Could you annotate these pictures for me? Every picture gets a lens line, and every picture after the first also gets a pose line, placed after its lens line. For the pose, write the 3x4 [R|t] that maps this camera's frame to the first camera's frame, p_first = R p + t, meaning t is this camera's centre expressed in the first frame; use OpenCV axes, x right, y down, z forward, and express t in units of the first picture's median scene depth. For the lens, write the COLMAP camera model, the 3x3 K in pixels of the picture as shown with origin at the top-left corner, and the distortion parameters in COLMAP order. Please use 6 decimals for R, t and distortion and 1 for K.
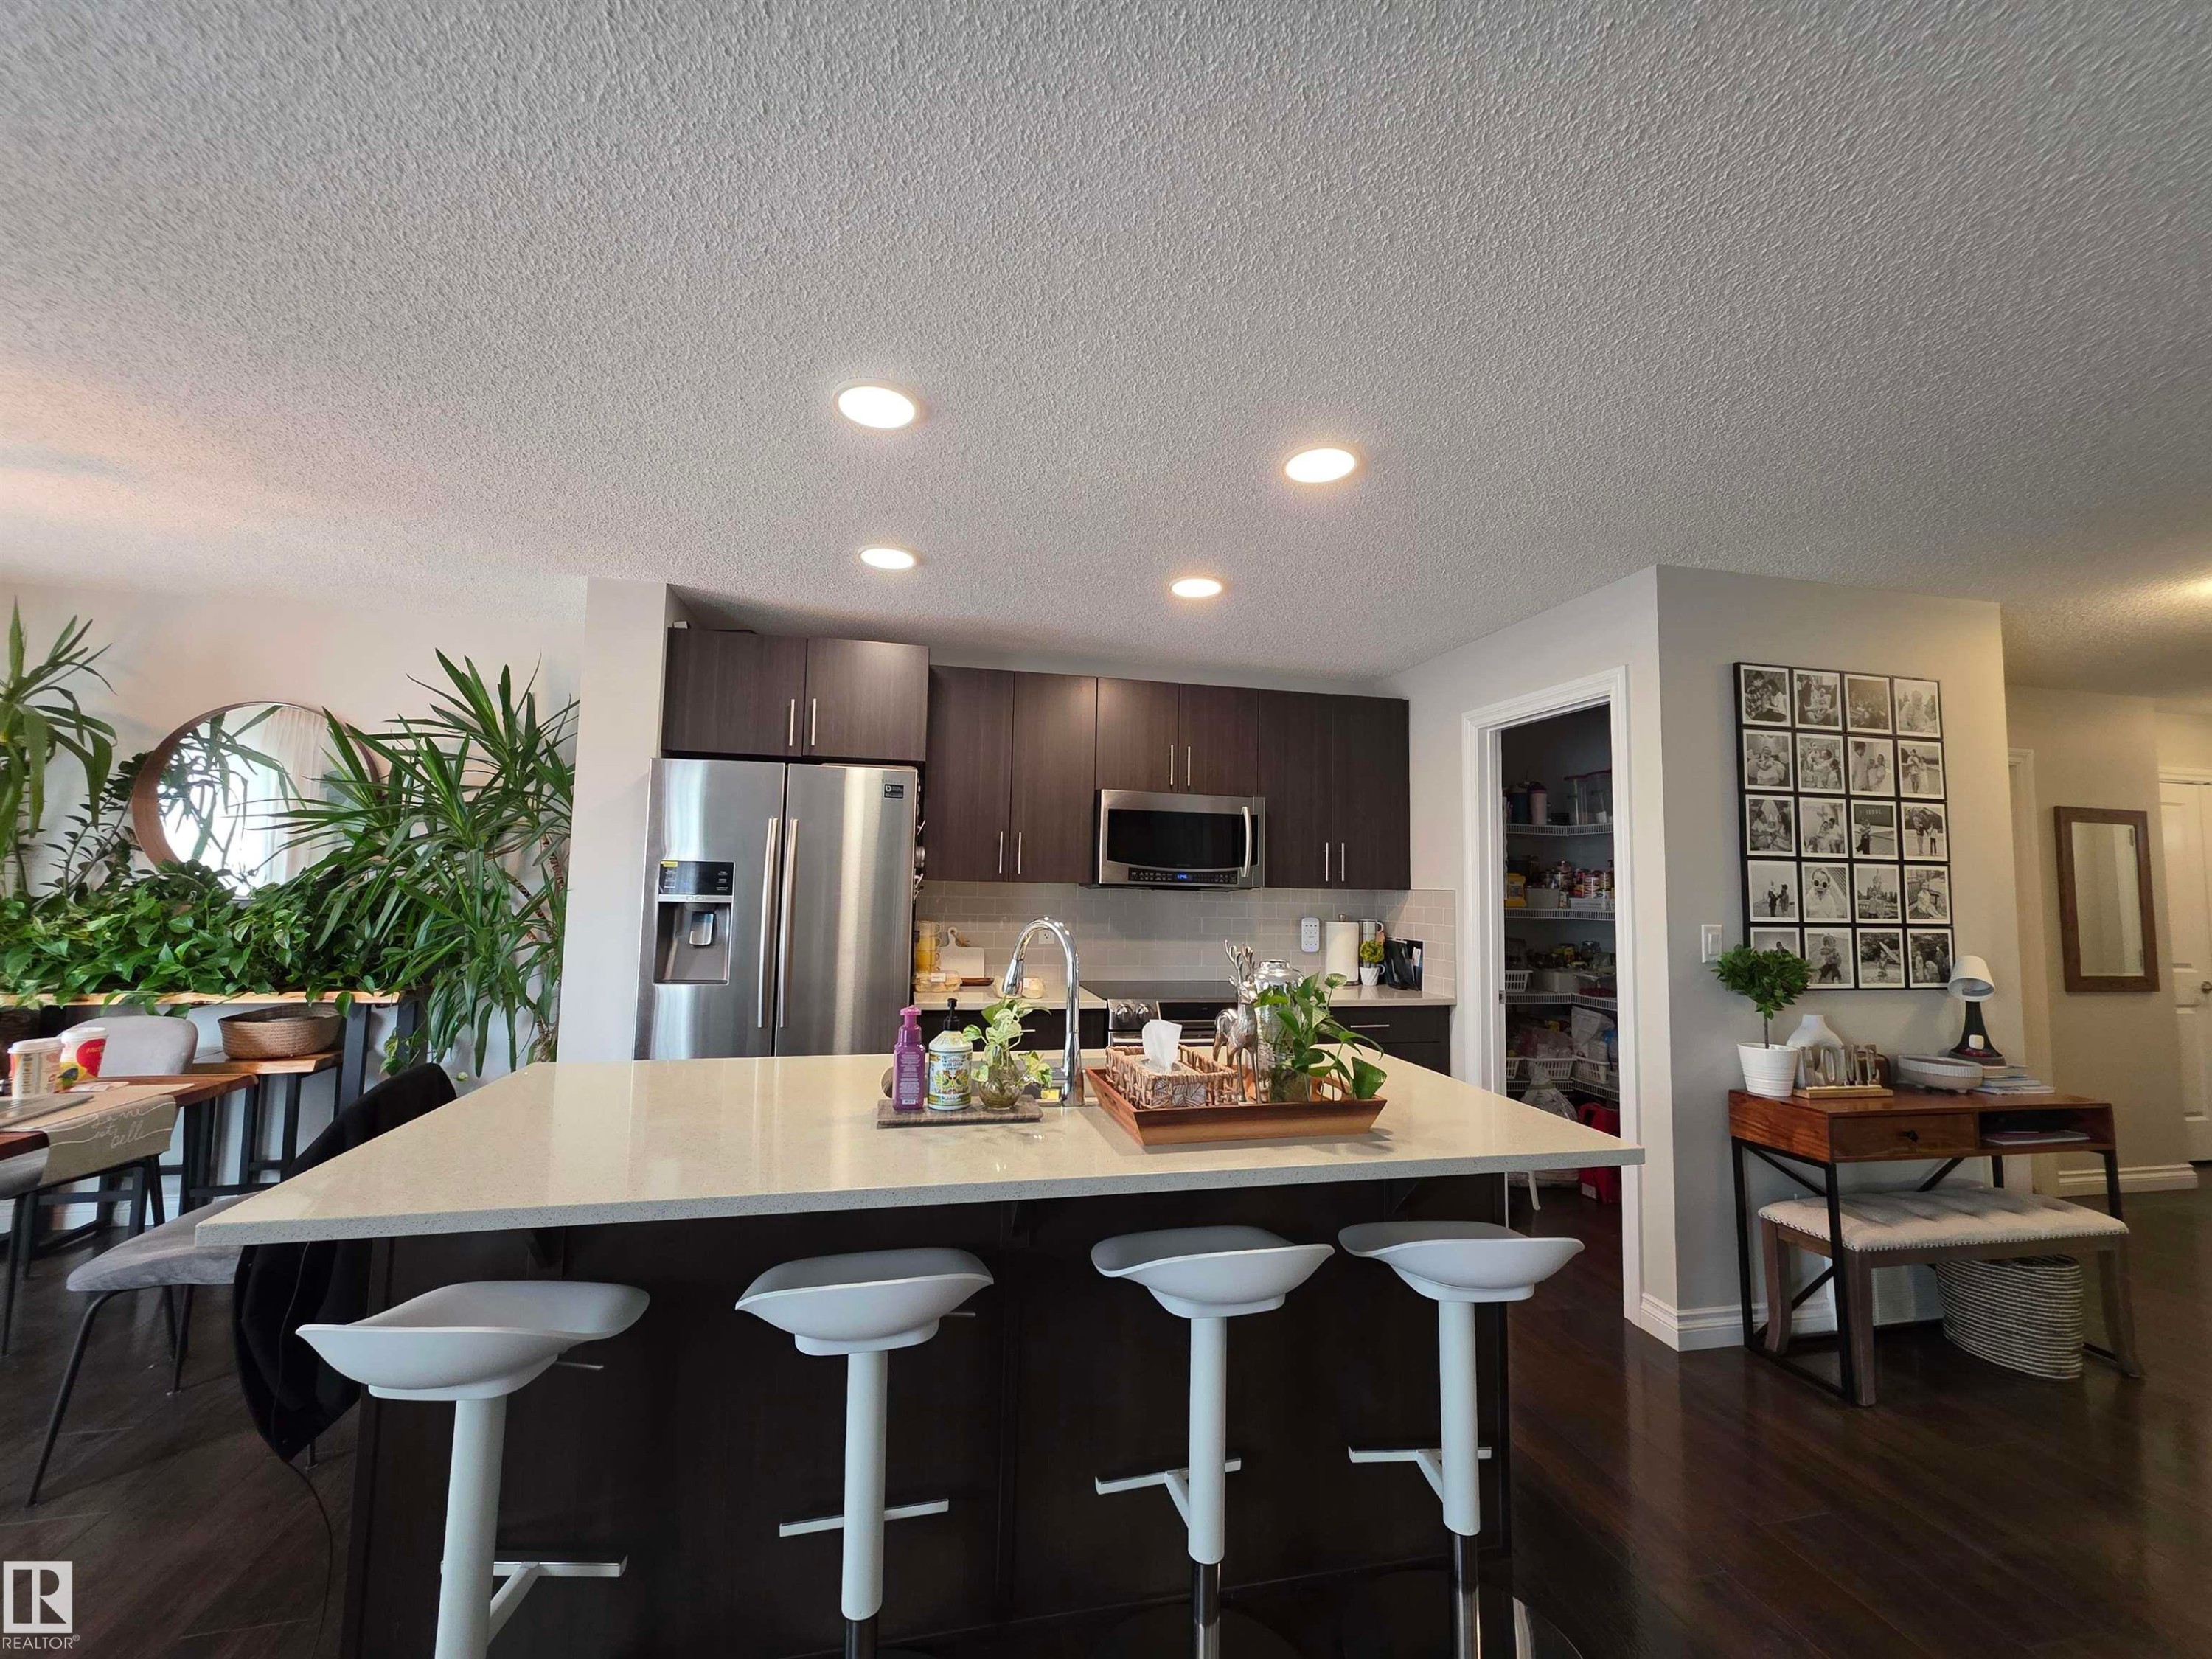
lens RADIAL K [[879.6, 0, 1088.6], [0, 879.6, 824.8], [0, 0, 1]] dist [-0.005628, 0.002703]
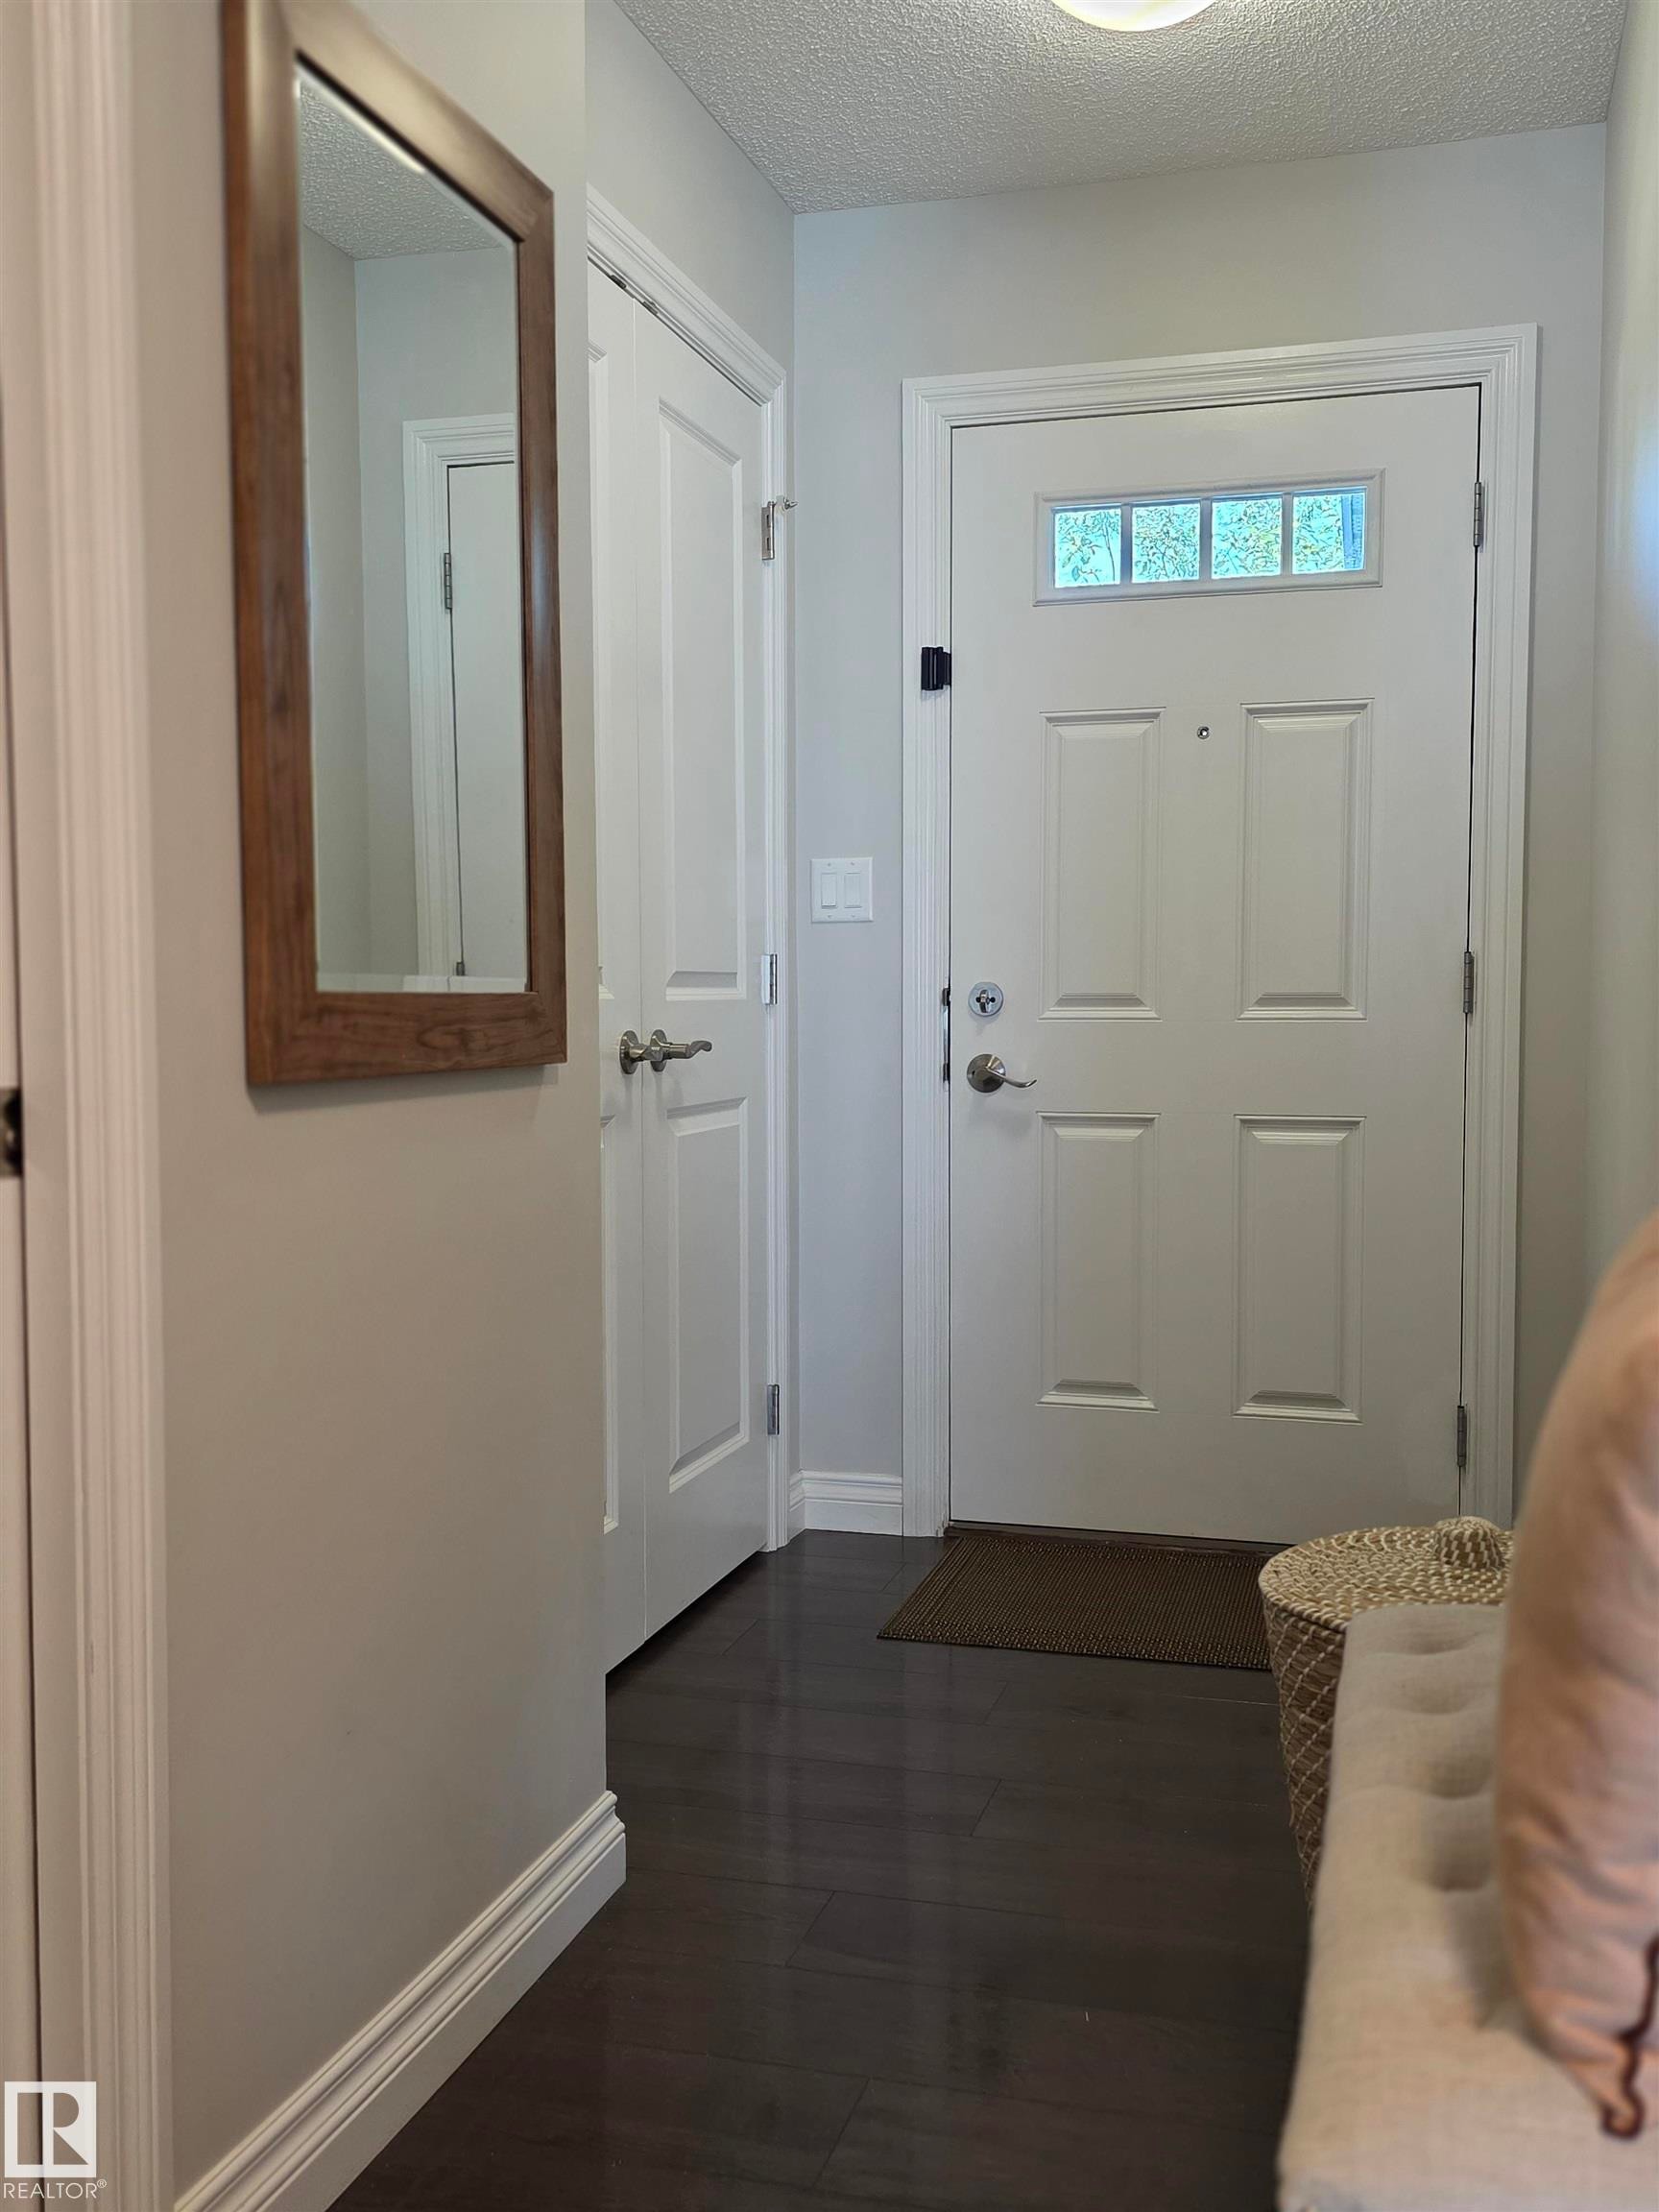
lens RADIAL K [[2111.0, 0, 831.8], [0, 2111.0, 1109.3], [0, 0, 1]] dist [-0.048466, 0.000000]
pose [[0.464788, -0.075140, 0.882228, 0.942380], [-0.051877, 0.992370, 0.111852, 0.165074], [-0.883901, -0.097755, 0.457344, 0.834779]]
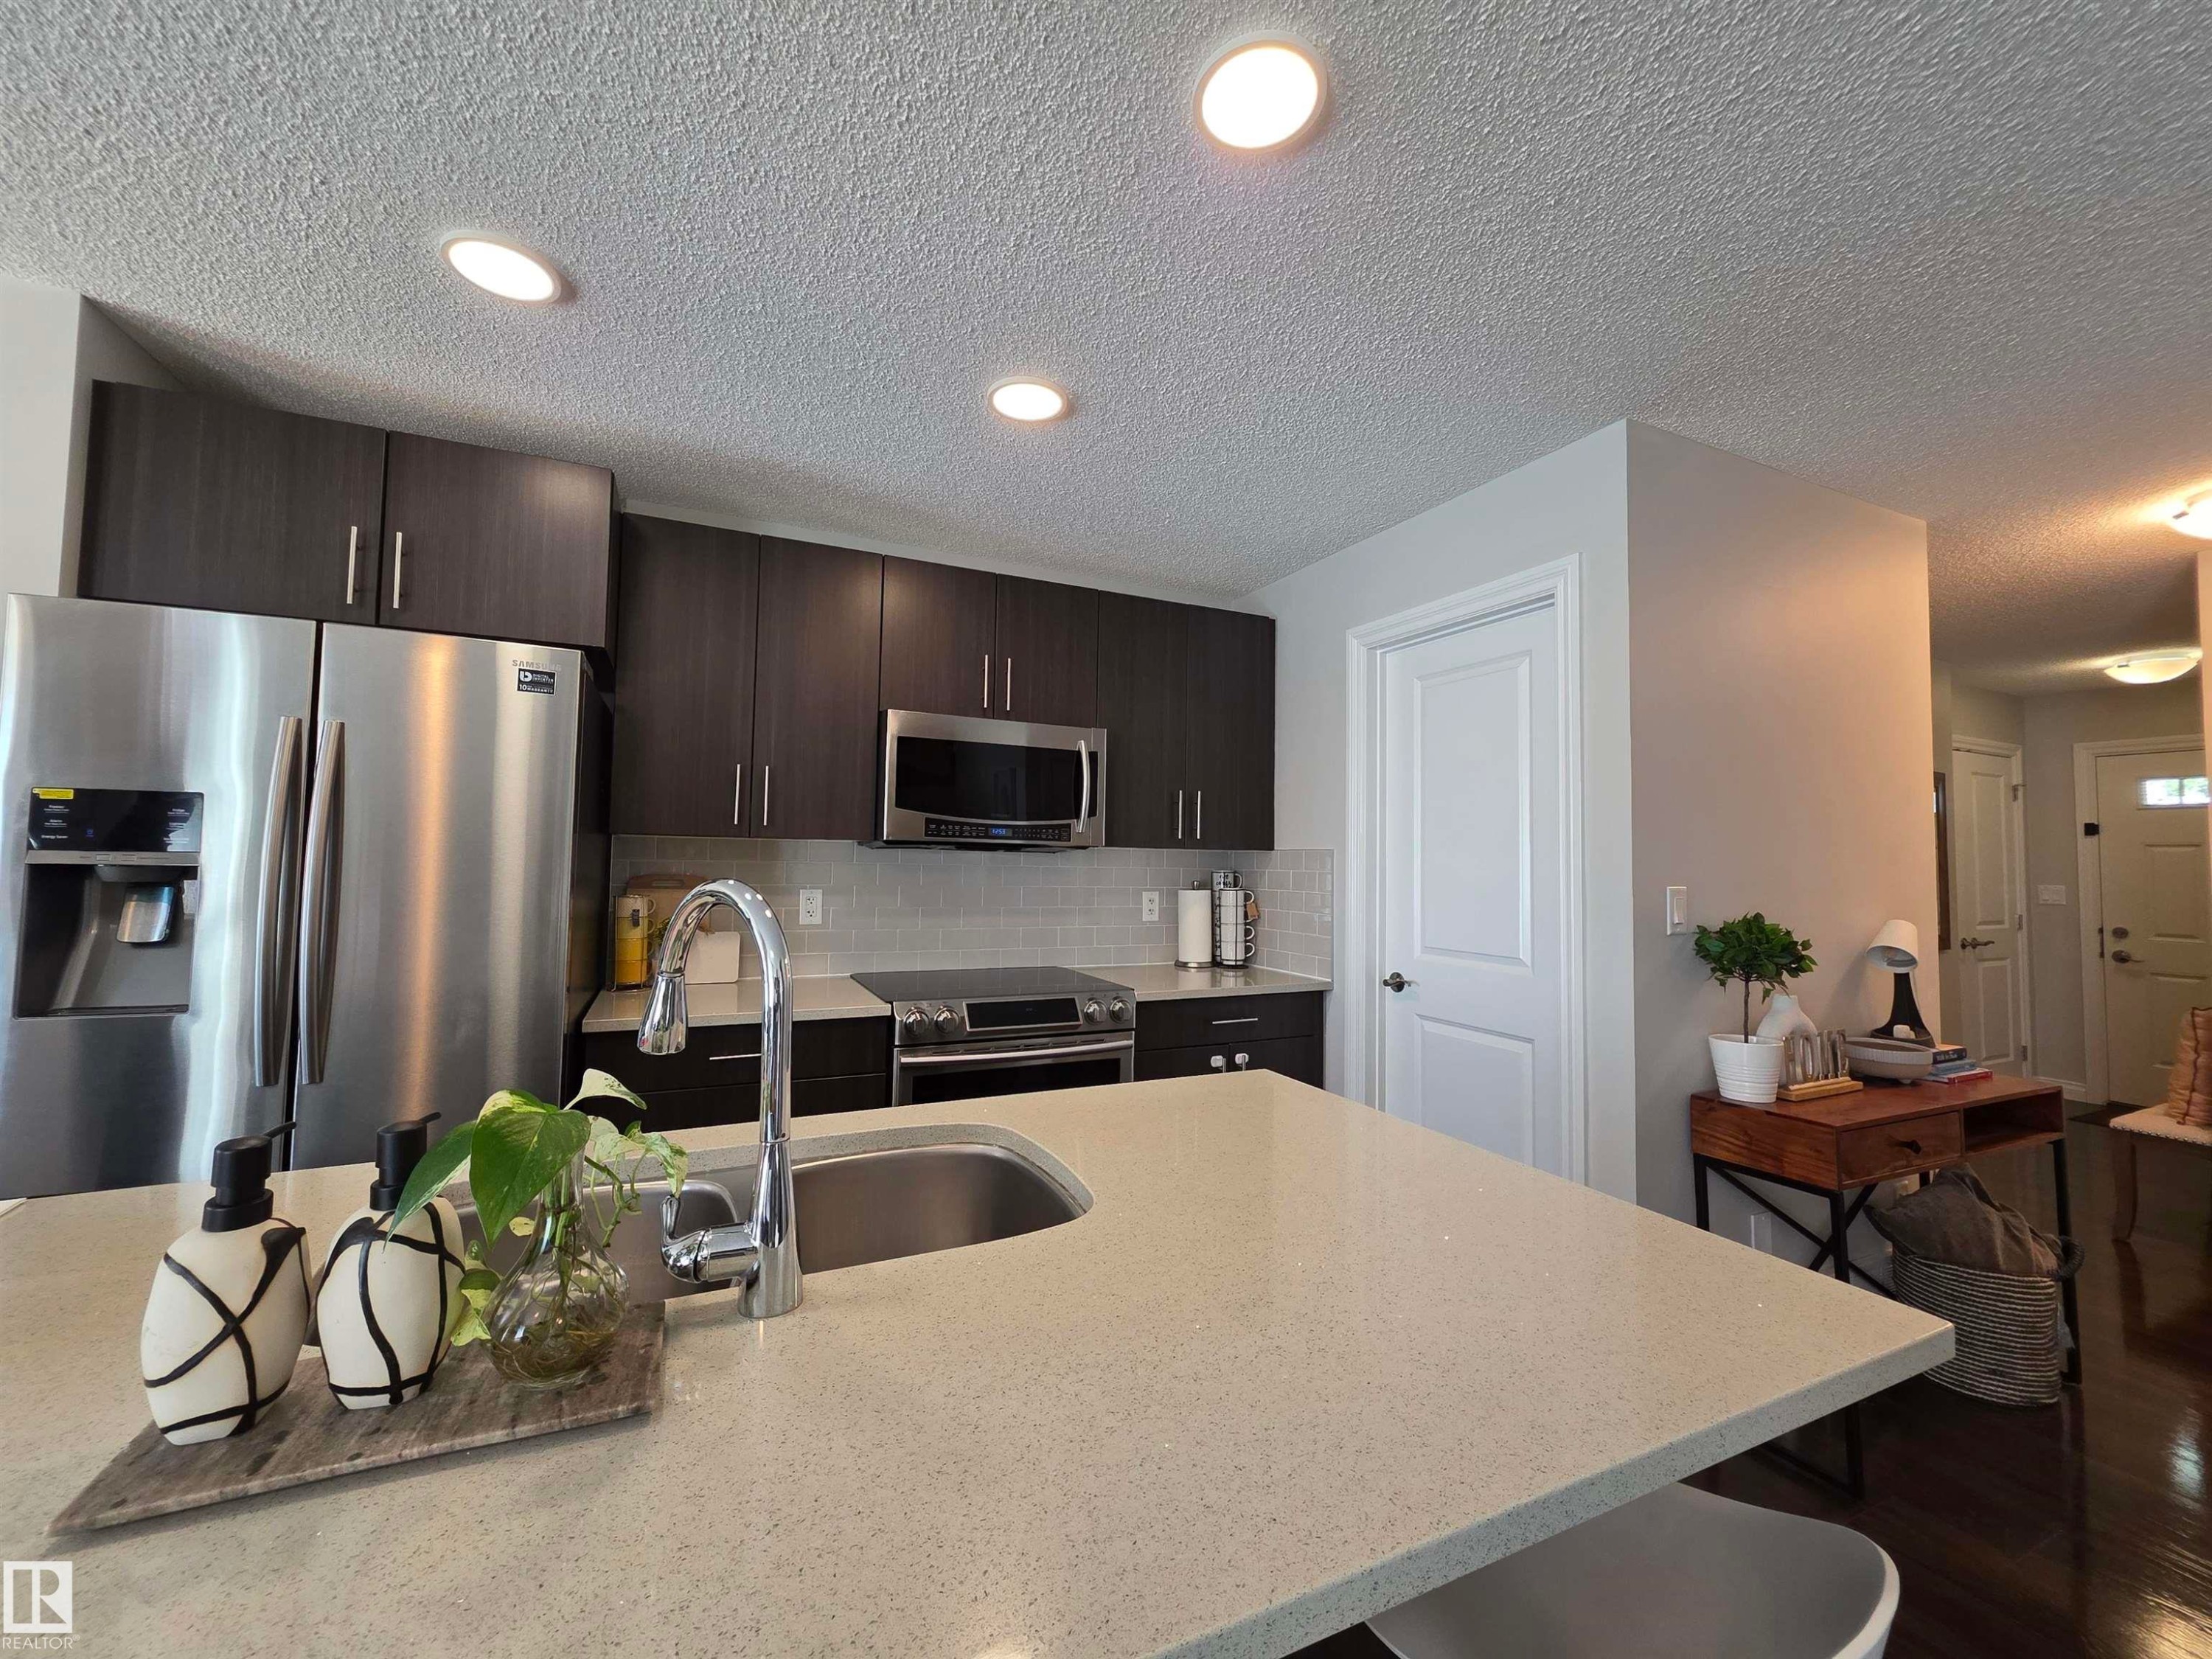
lens RADIAL K [[876.8, 0, 1095.6], [0, 876.8, 823.1], [0, 0, 1]] dist [-0.000614, 0.000640]
pose [[0.975192, 0.005549, 0.221289, 0.022376], [-0.011862, 0.999559, 0.027211, 0.031636], [-0.221040, -0.029161, 0.974829, 0.263113]]
